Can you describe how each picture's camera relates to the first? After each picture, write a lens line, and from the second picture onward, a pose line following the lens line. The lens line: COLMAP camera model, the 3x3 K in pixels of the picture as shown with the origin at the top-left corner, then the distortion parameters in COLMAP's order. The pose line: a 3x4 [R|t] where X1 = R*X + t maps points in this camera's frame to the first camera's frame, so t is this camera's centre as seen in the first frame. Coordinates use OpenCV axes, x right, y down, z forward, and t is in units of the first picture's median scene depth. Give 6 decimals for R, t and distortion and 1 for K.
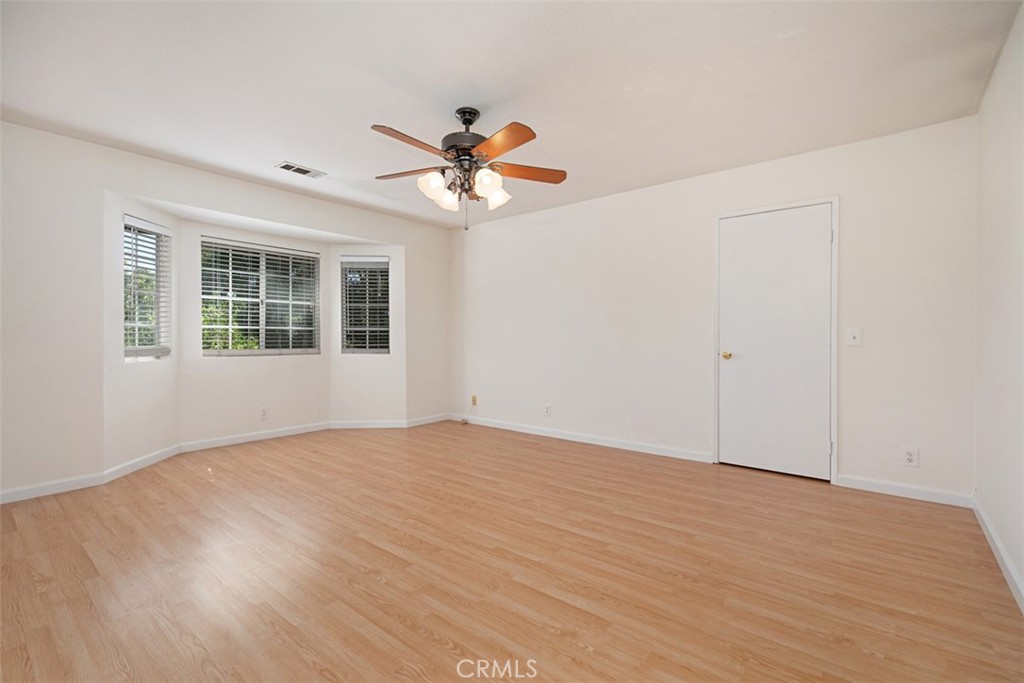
lens RADIAL K [[456.5, 0, 512.0], [0, 456.5, 341.5], [0, 0, 1]] dist [0.013112, -0.000028]
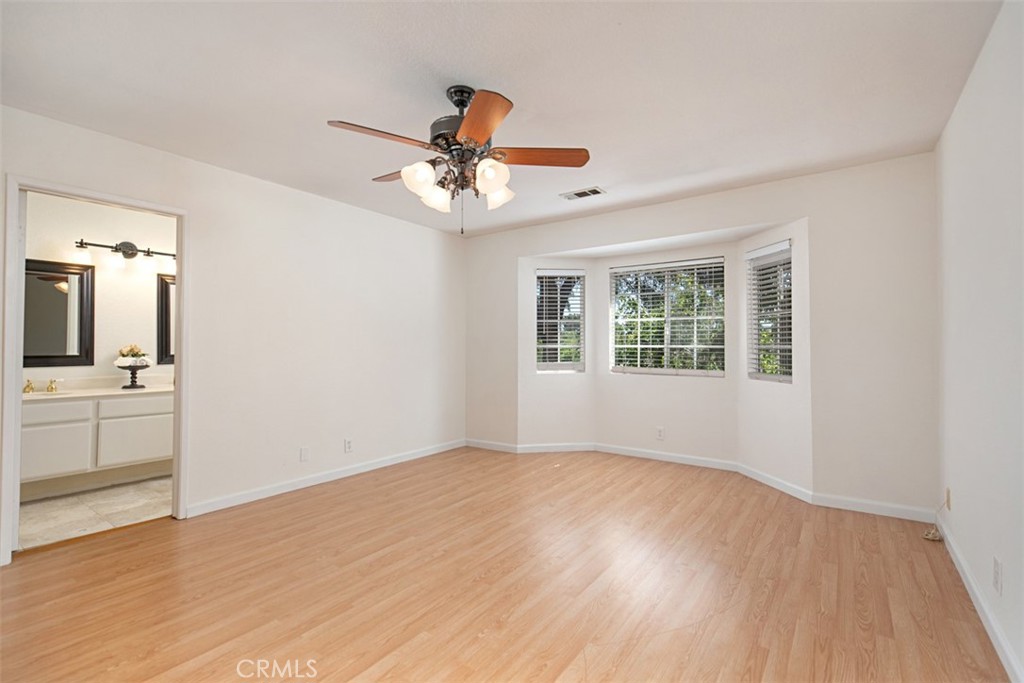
lens RADIAL K [[461.8, 0, 512.0], [0, 461.8, 341.5], [0, 0, 1]] dist [-0.009461, -0.000030]
pose [[0.068598, -0.014551, -0.997538, 0.553729], [-0.014271, 0.999777, -0.015565, -0.027598], [0.997542, 0.015304, 0.068375, 0.794482]]
